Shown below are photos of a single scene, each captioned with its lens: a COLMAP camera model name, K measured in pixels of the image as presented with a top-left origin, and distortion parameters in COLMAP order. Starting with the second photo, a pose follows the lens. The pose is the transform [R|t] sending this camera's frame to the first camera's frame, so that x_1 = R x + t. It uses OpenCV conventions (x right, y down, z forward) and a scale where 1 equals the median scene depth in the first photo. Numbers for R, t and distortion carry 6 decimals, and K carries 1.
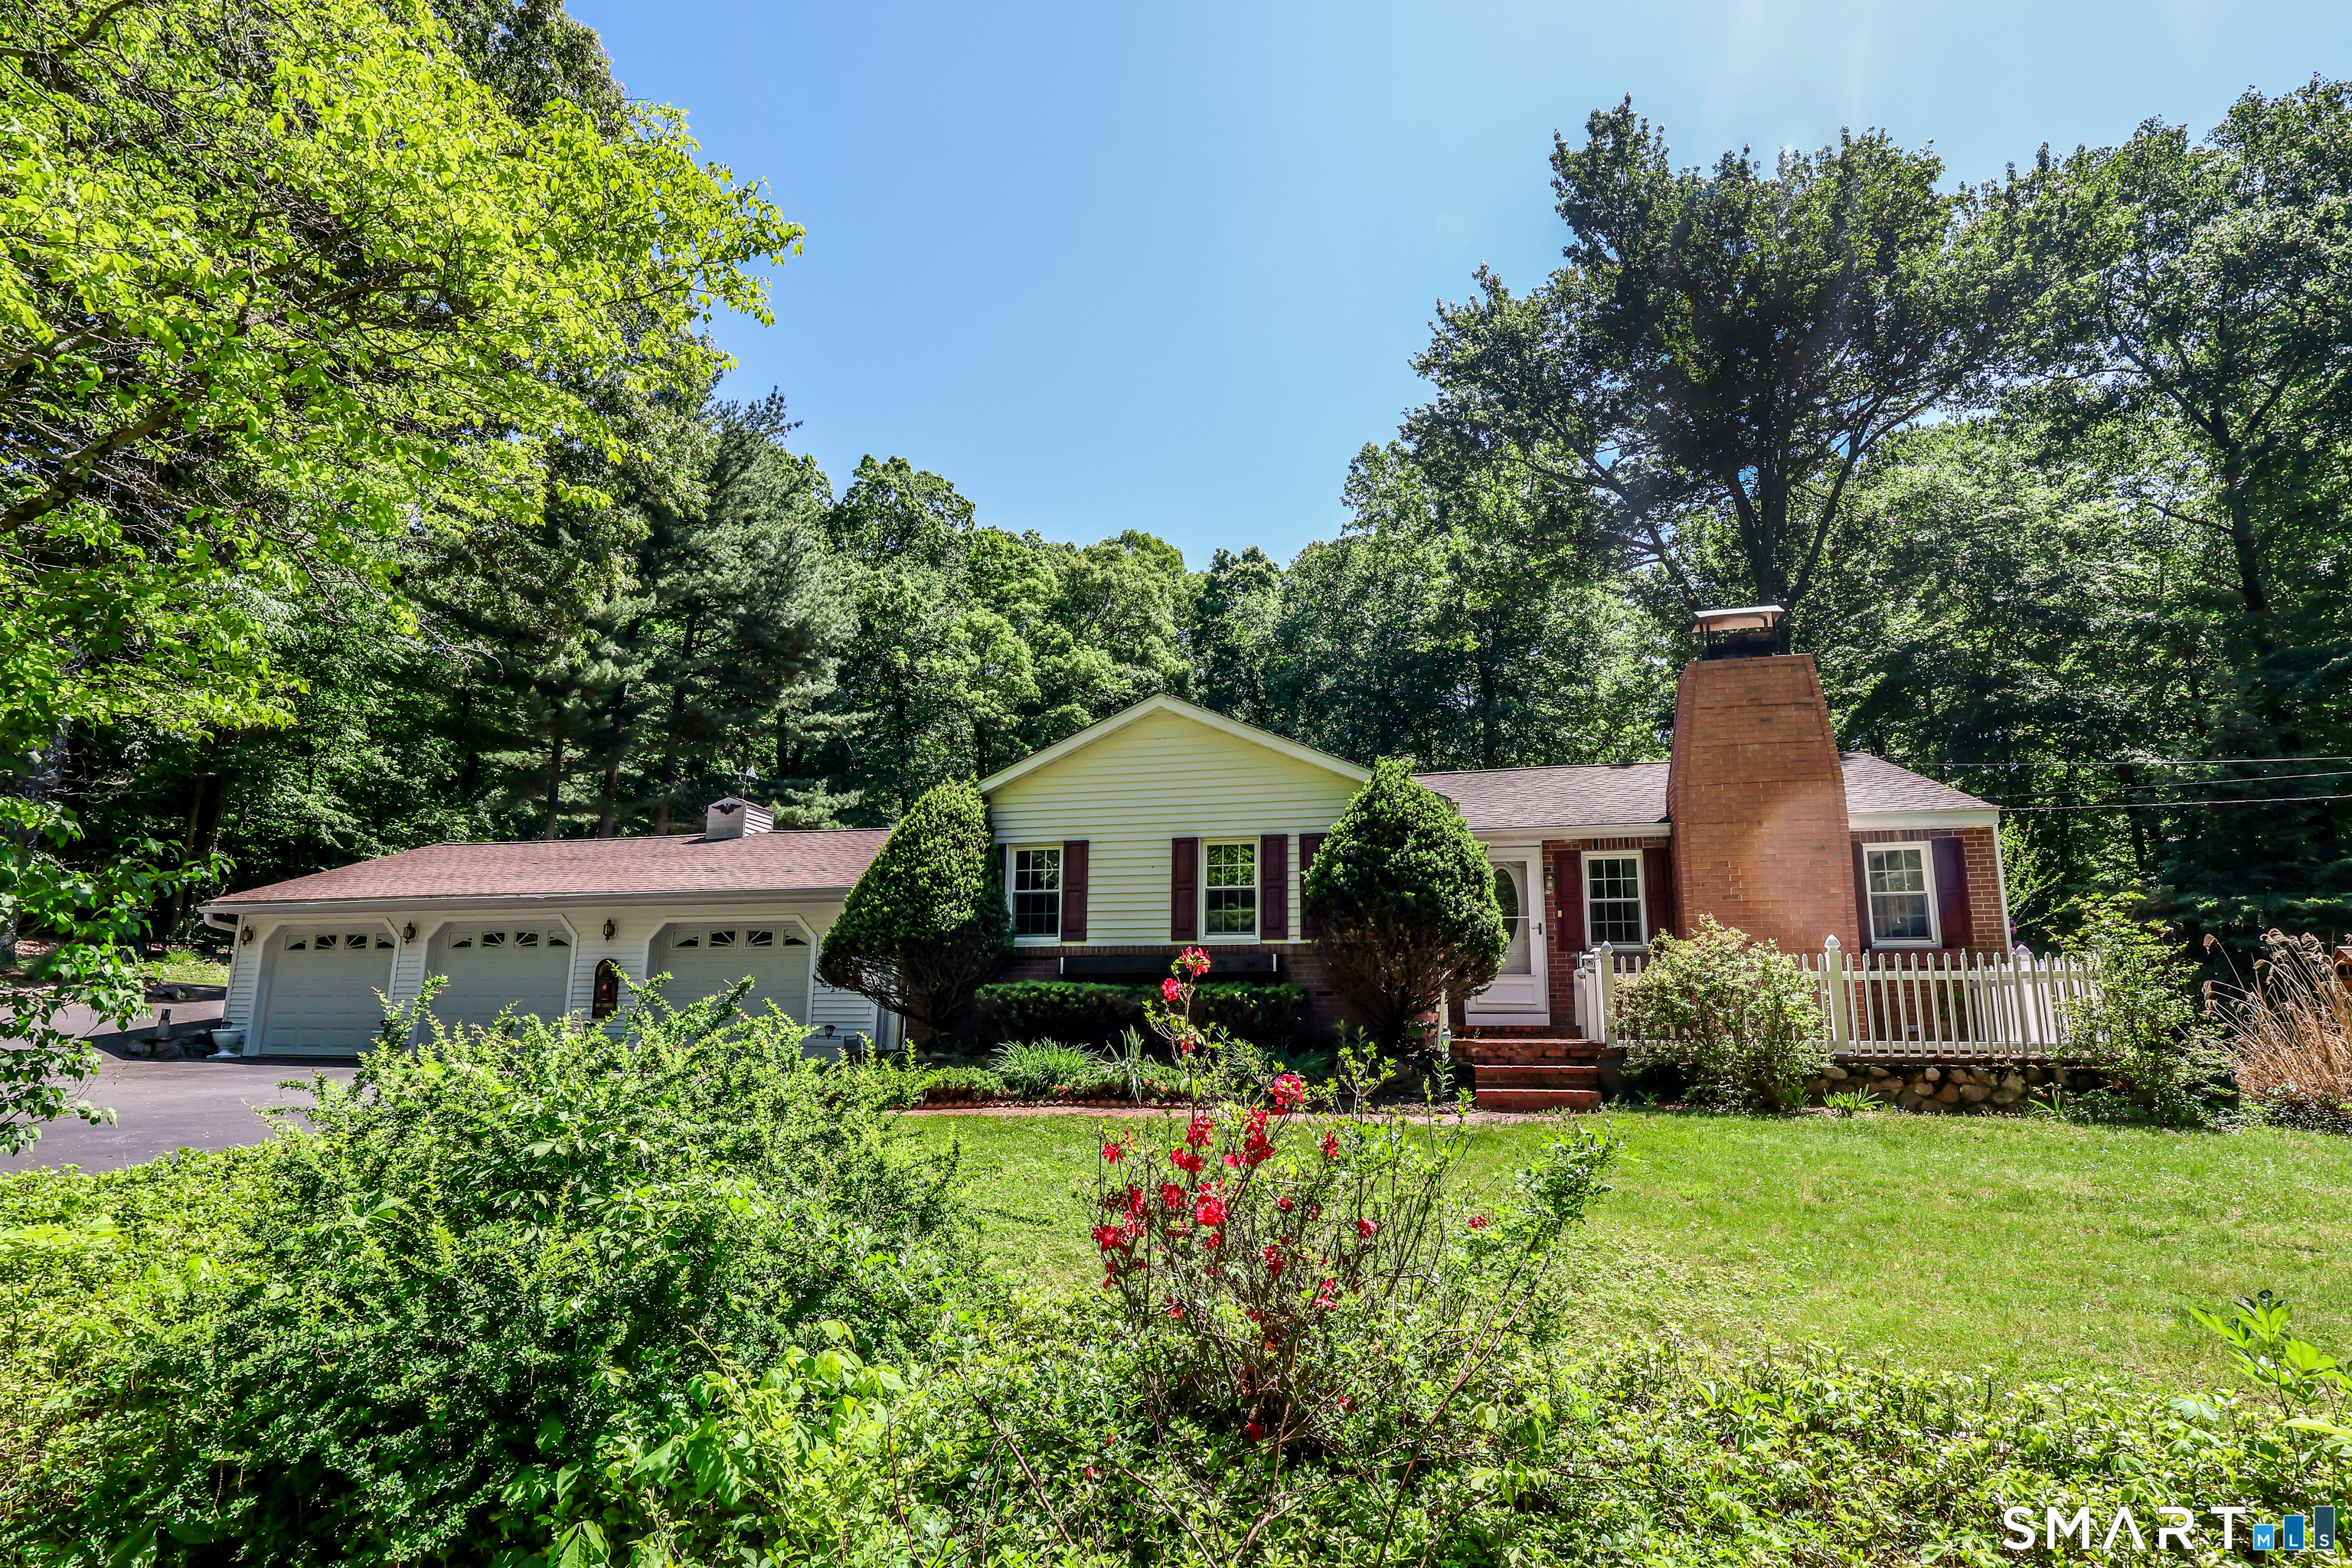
lens RADIAL K [[1125.6, 0, 1176.0], [0, 1125.6, 784.0], [0, 0, 1]] dist [-0.003932, -0.000312]
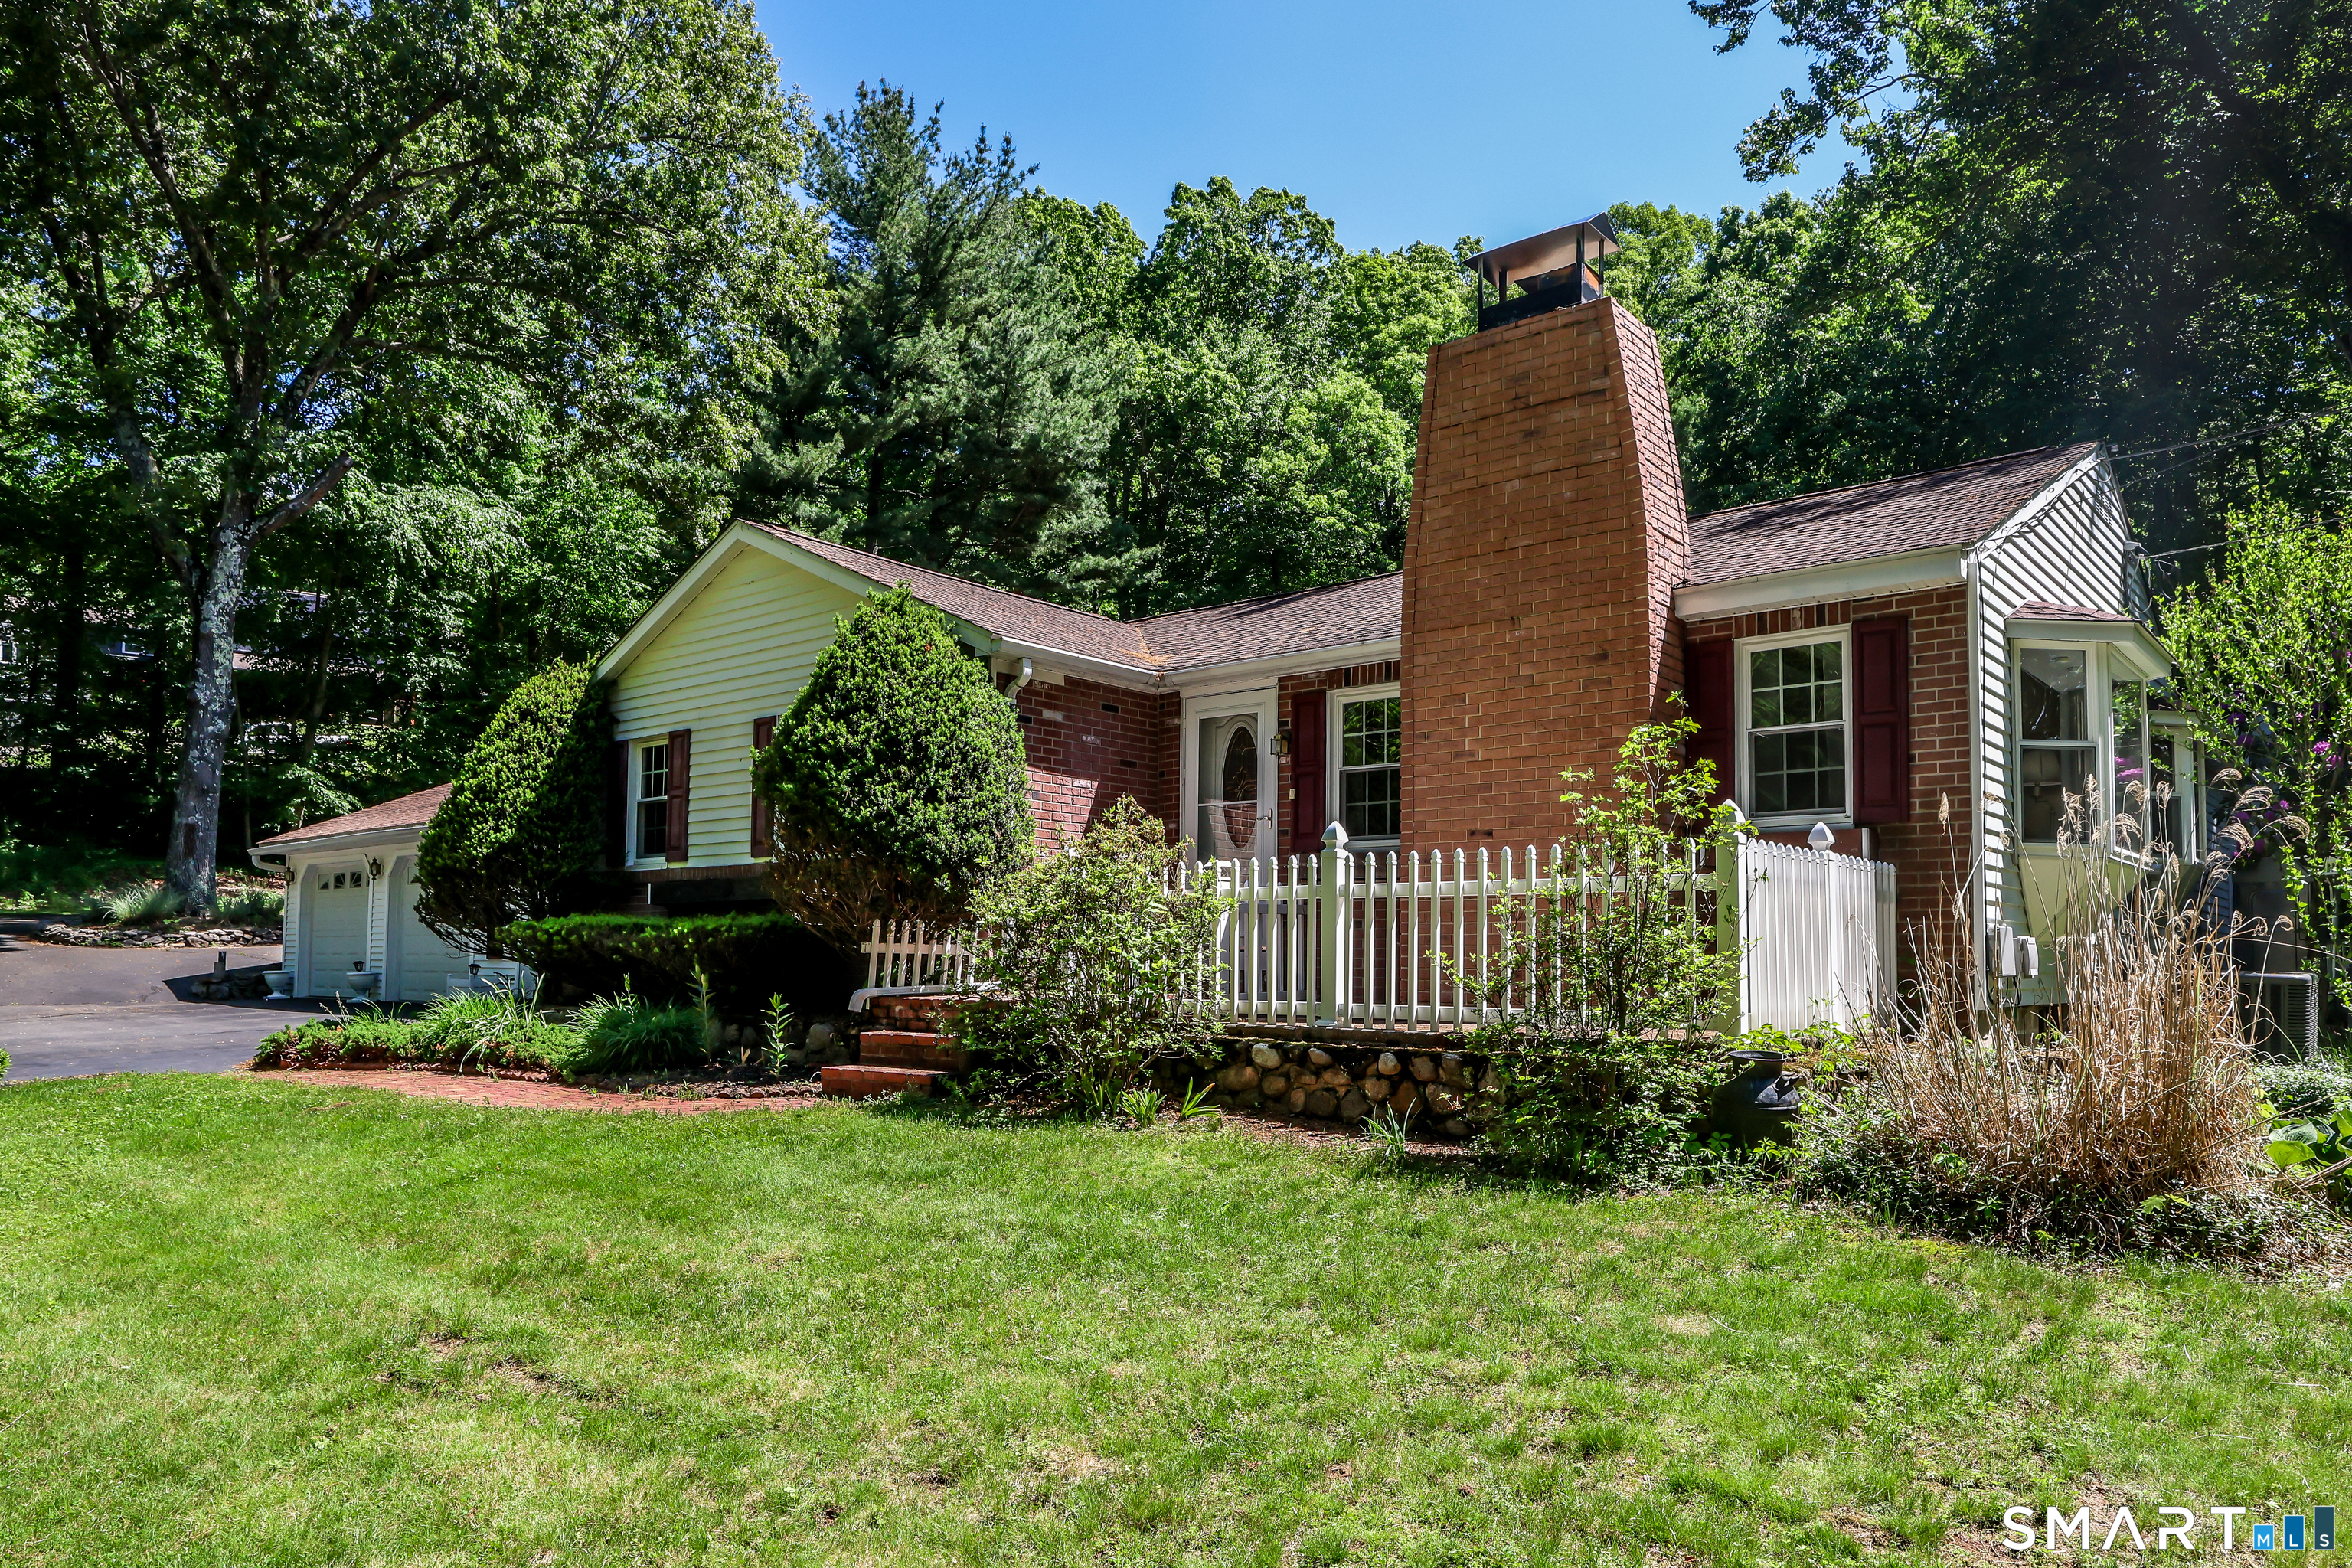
lens RADIAL K [[1595.8, 0, 1176.0], [0, 1595.8, 784.0], [0, 0, 1]] dist [0.000980, 0.000843]
pose [[0.887122, -0.052632, -0.458524, 0.211422], [0.099469, 0.991933, 0.078586, 0.010479], [0.450689, -0.115324, 0.885200, 0.058617]]
